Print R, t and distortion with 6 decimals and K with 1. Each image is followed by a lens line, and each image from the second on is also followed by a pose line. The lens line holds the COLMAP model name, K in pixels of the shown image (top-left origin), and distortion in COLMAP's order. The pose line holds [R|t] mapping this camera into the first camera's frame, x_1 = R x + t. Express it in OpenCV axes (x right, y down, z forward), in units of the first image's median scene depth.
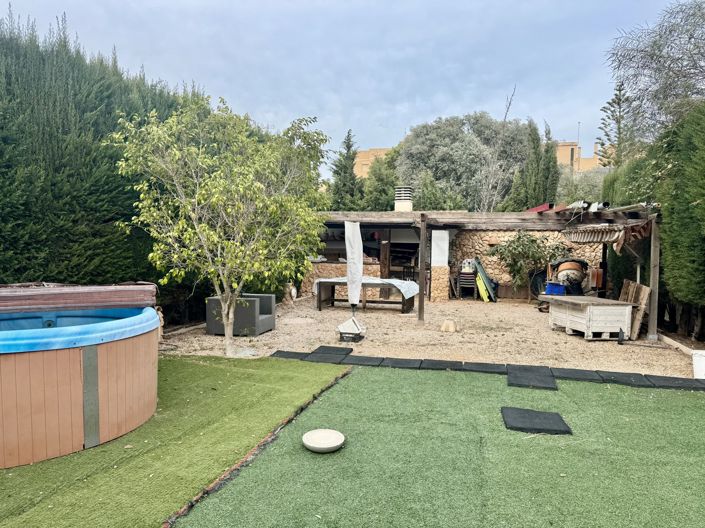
lens RADIAL K [[492.6, 0, 352.5], [0, 492.6, 264.0], [0, 0, 1]] dist [-0.000335, -0.000159]
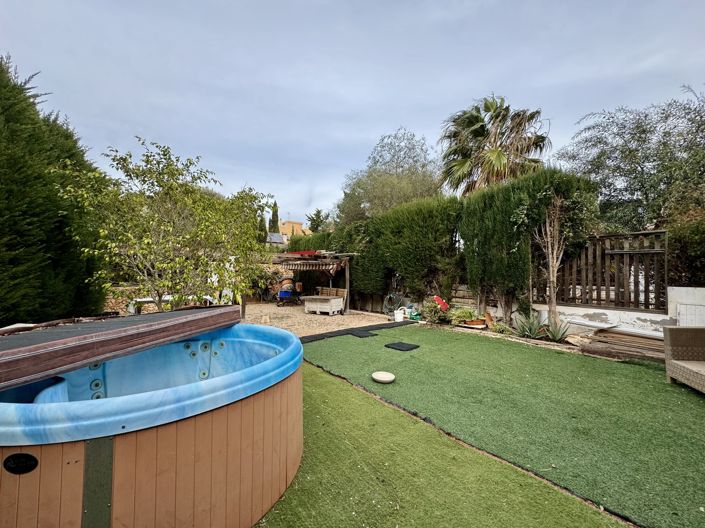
lens RADIAL K [[281.1, 0, 352.5], [0, 281.1, 264.0], [0, 0, 1]] dist [-0.001049, 0.000512]
pose [[0.580438, 0.016553, 0.814136, -0.459162], [0.035292, 0.998343, -0.045459, -0.009502], [-0.813539, 0.055119, 0.578892, 0.207246]]
